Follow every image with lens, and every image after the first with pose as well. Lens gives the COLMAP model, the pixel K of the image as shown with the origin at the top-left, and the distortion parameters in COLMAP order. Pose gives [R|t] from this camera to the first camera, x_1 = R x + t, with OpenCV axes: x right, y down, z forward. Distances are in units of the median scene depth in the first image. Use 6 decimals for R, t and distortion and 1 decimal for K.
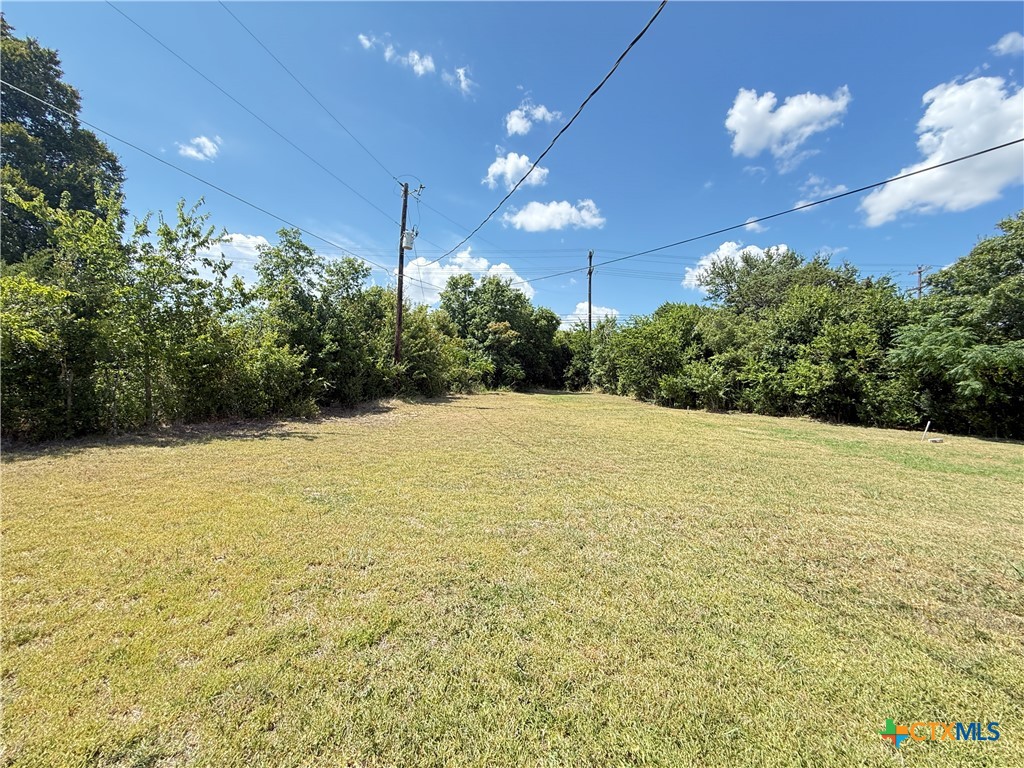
lens RADIAL K [[407.0, 0, 503.0], [0, 407.0, 381.6], [0, 0, 1]] dist [0.001009, 0.000132]
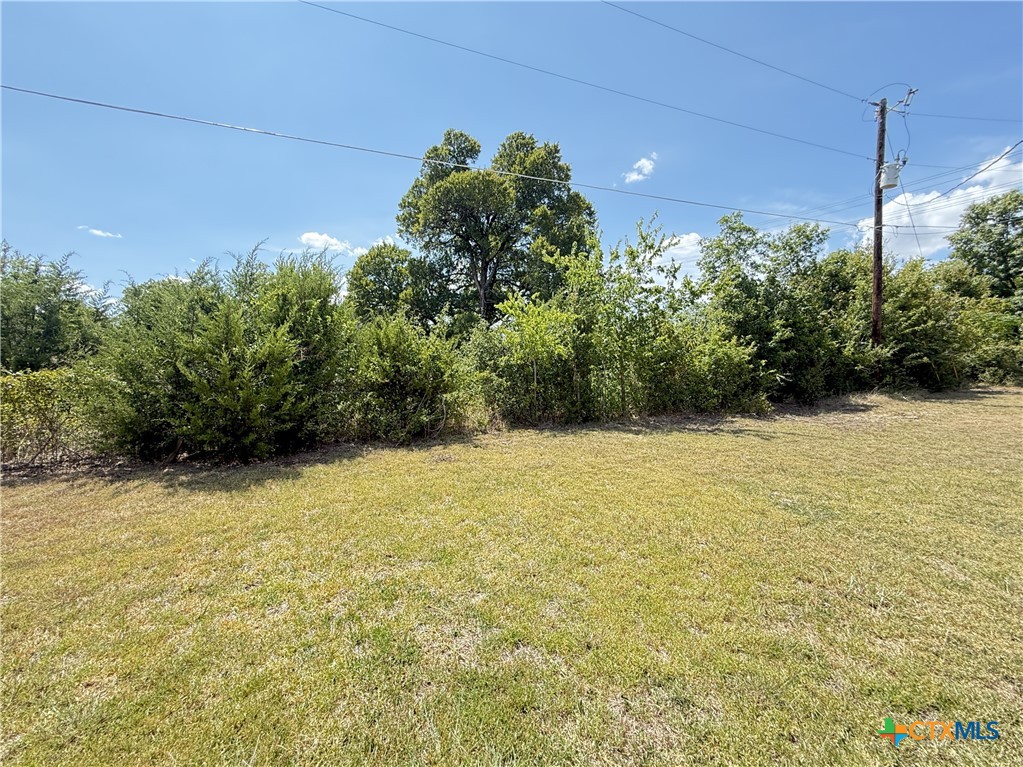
lens RADIAL K [[432.9, 0, 511.6], [0, 432.9, 383.4], [0, 0, 1]] dist [-0.002776, 0.000873]
pose [[0.587420, -0.020889, -0.809012, -0.015527], [0.035269, 0.999378, -0.000195, -0.000289], [0.808513, -0.028418, 0.587791, -0.012327]]
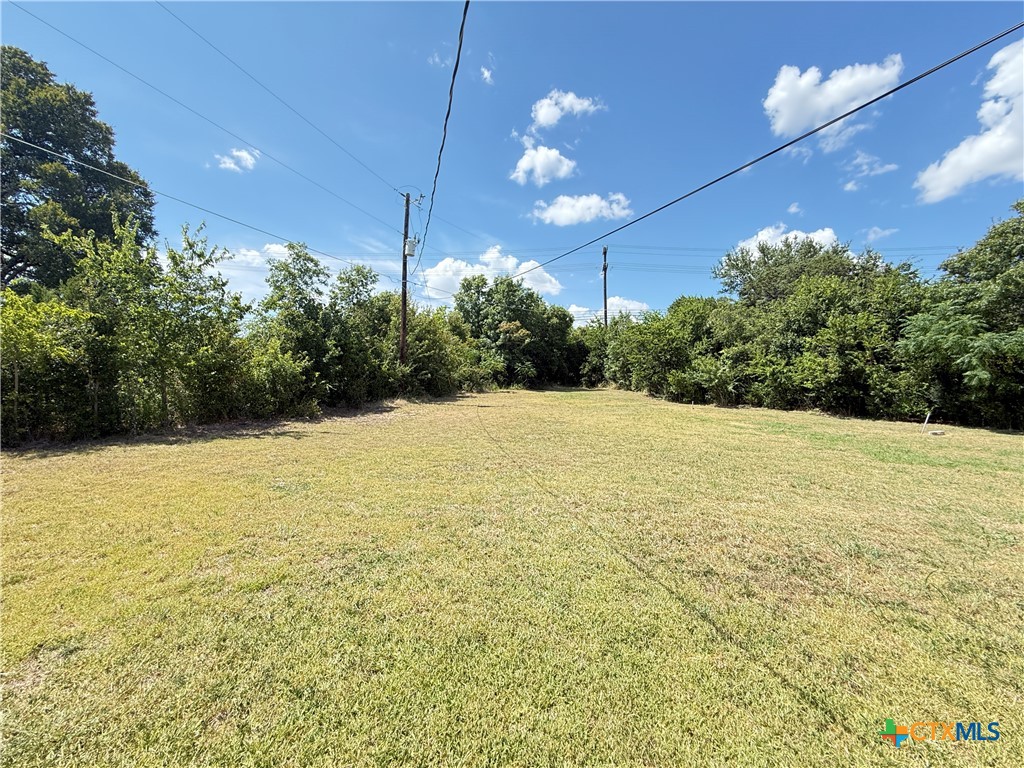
lens RADIAL K [[407.0, 0, 506.3], [0, 407.0, 383.0], [0, 0, 1]] dist [0.001009, 0.000132]
pose [[0.997380, -0.018834, -0.069848, 0.097204], [0.019508, 0.999769, 0.008993, -0.003383], [0.069662, -0.010332, 0.997517, -0.041854]]
